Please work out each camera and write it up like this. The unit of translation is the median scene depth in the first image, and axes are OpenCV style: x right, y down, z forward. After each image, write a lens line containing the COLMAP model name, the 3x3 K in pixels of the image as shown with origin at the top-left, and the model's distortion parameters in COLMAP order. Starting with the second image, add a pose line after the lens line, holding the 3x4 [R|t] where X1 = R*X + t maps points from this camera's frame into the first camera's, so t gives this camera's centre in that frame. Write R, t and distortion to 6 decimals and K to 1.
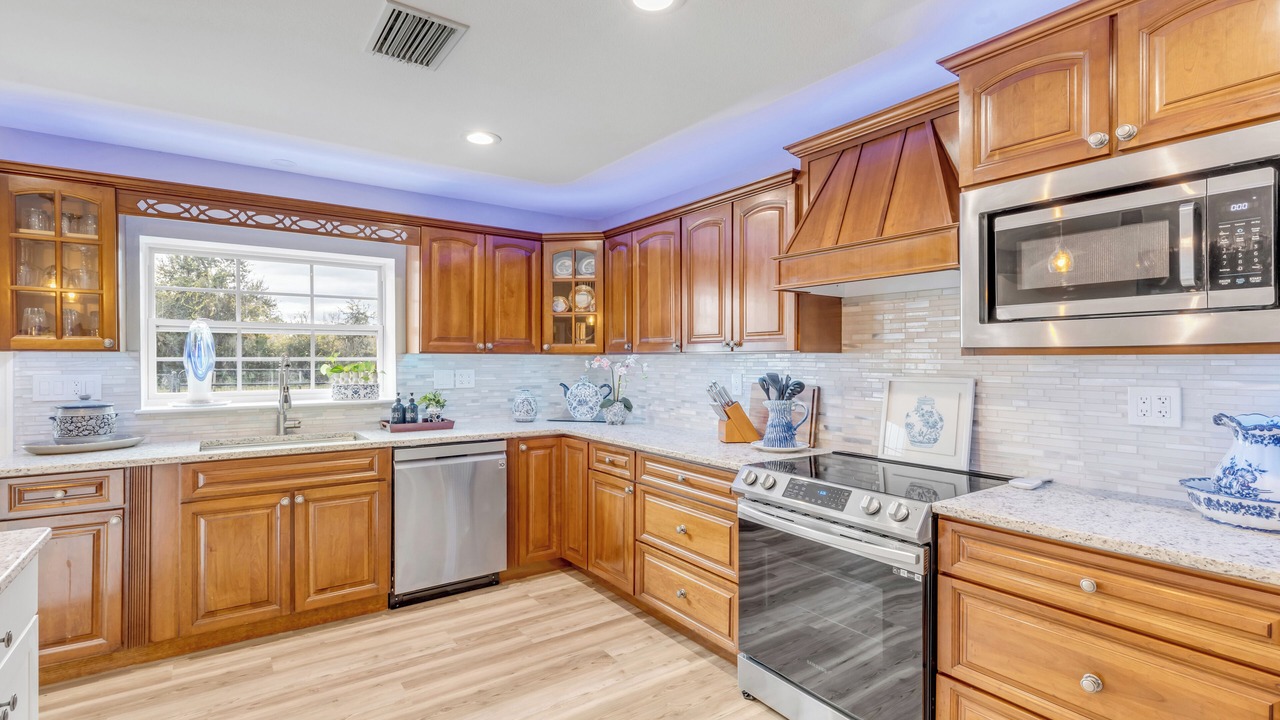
lens RADIAL K [[576.2, 0, 685.1], [0, 576.2, 361.3], [0, 0, 1]] dist [-0.000341, -0.000228]
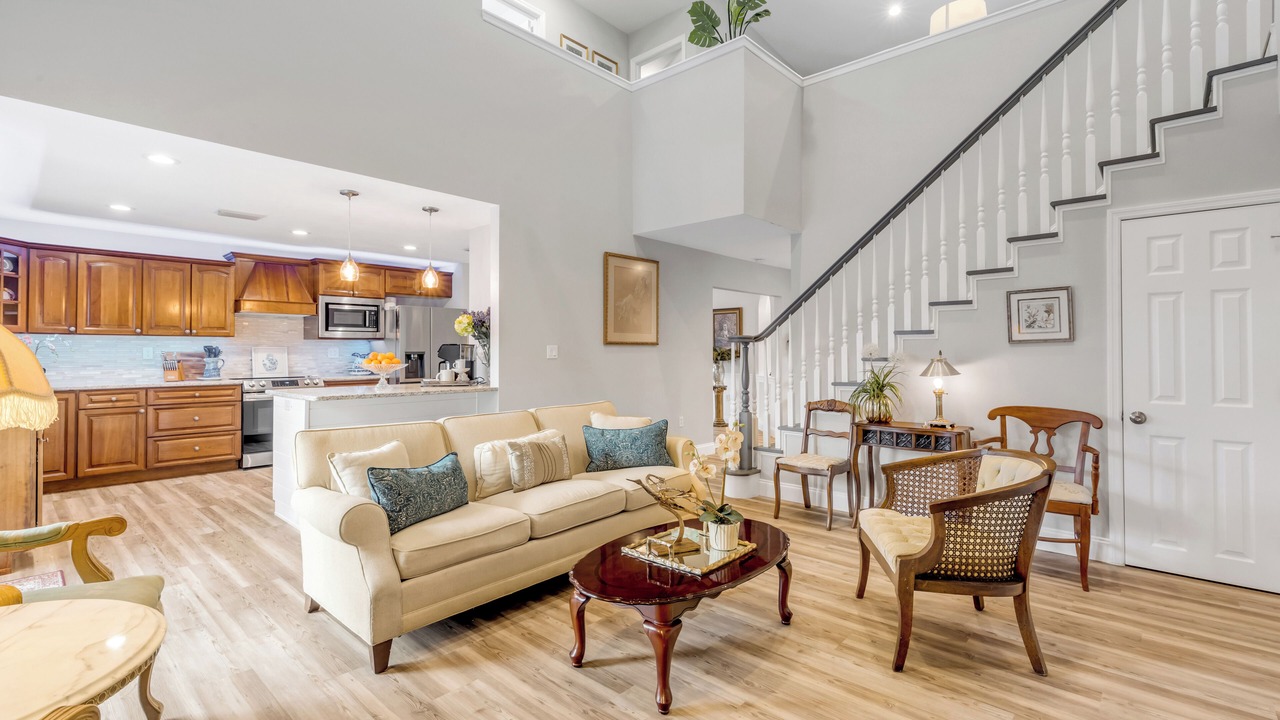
lens RADIAL K [[543.5, 0, 594.8], [0, 543.5, 344.1], [0, 0, 1]] dist [0.001201, 0.000265]
pose [[-0.150275, 0.010056, 0.988593, -1.996151], [0.004889, 0.999944, -0.009428, 0.038336], [-0.988632, 0.003416, -0.150316, -0.139310]]
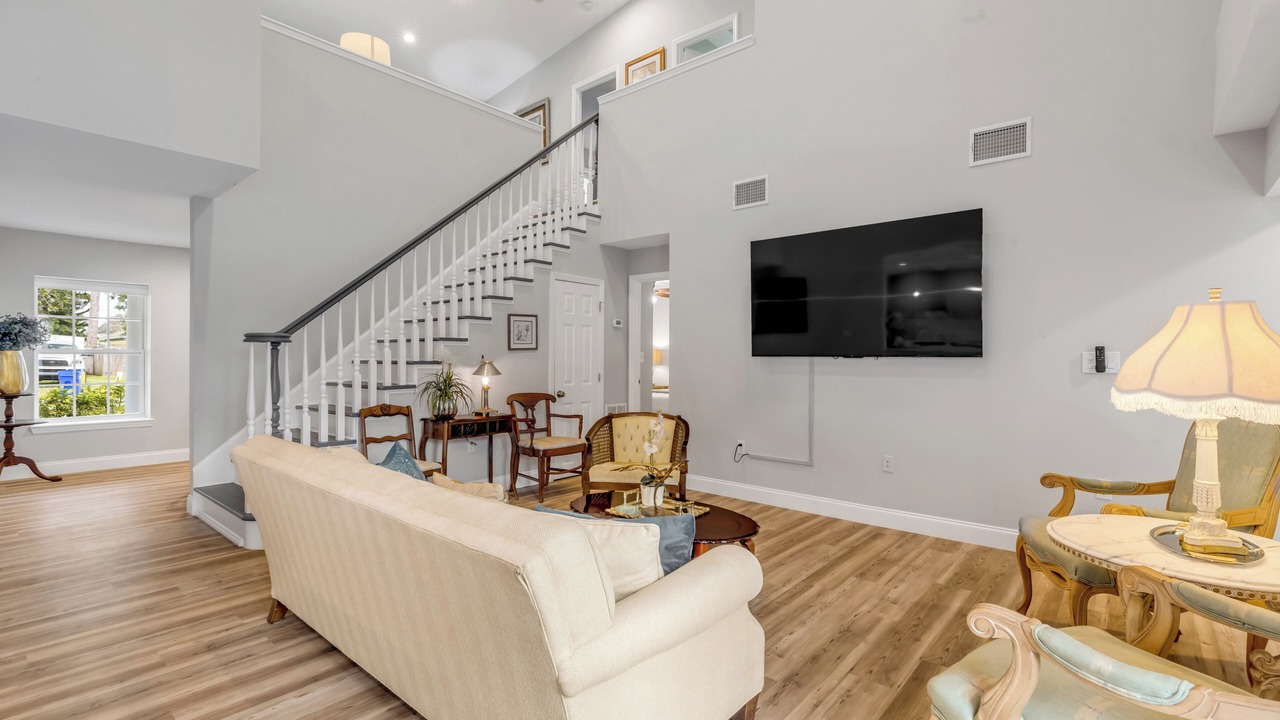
lens RADIAL K [[607.2, 0, 622.5], [0, 607.2, 359.0], [0, 0, 1]] dist [0.001318, 0.000011]
pose [[-0.983809, -0.007932, -0.179046, -1.064246], [-0.009155, 0.999940, 0.006009, 0.041887], [0.178987, 0.007551, -0.983822, 0.627915]]
